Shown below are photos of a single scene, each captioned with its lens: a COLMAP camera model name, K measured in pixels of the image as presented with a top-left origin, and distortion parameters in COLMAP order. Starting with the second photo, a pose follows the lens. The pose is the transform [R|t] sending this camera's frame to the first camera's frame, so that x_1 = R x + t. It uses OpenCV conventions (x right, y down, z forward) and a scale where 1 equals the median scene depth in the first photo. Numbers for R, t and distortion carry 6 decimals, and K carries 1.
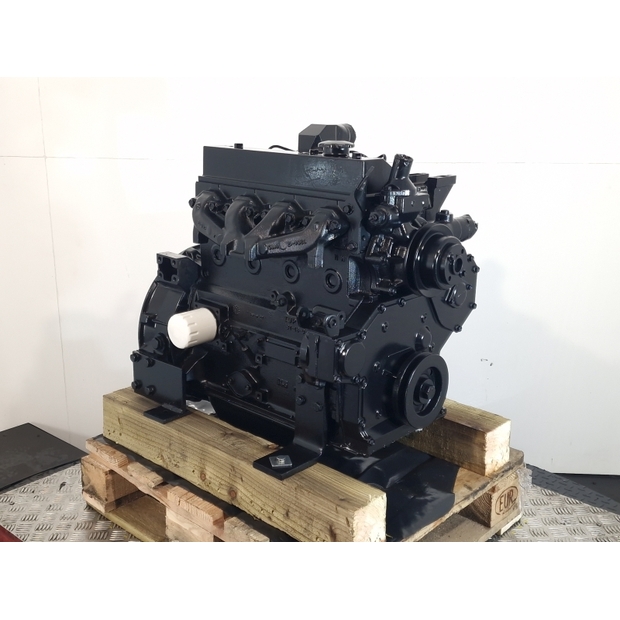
lens RADIAL K [[763.6, 0, 313.2], [0, 763.6, 313.3], [0, 0, 1]] dist [0.110213, 0.000000]
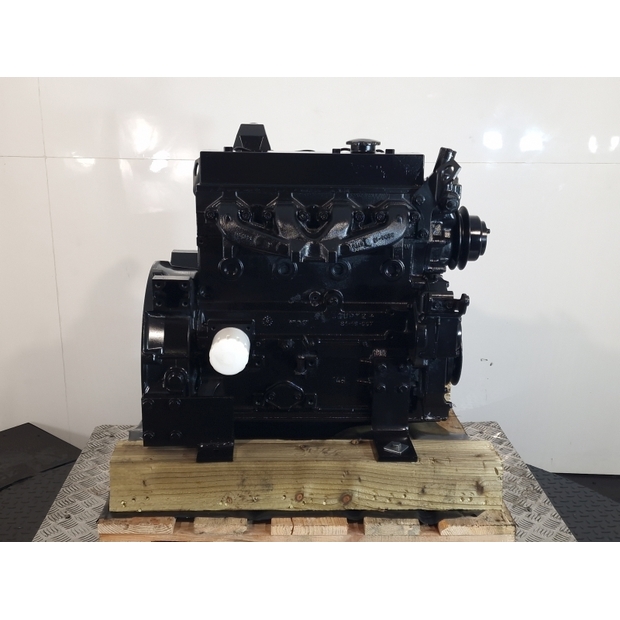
lens RADIAL K [[763.6, 0, 309.2], [0, 763.6, 308.1], [0, 0, 1]] dist [0.110213, 0.000000]
pose [[0.720990, -0.193716, 0.665317, -0.763181], [0.192423, 0.978339, 0.076332, -0.091822], [-0.665692, 0.072988, 0.742648, 0.282854]]
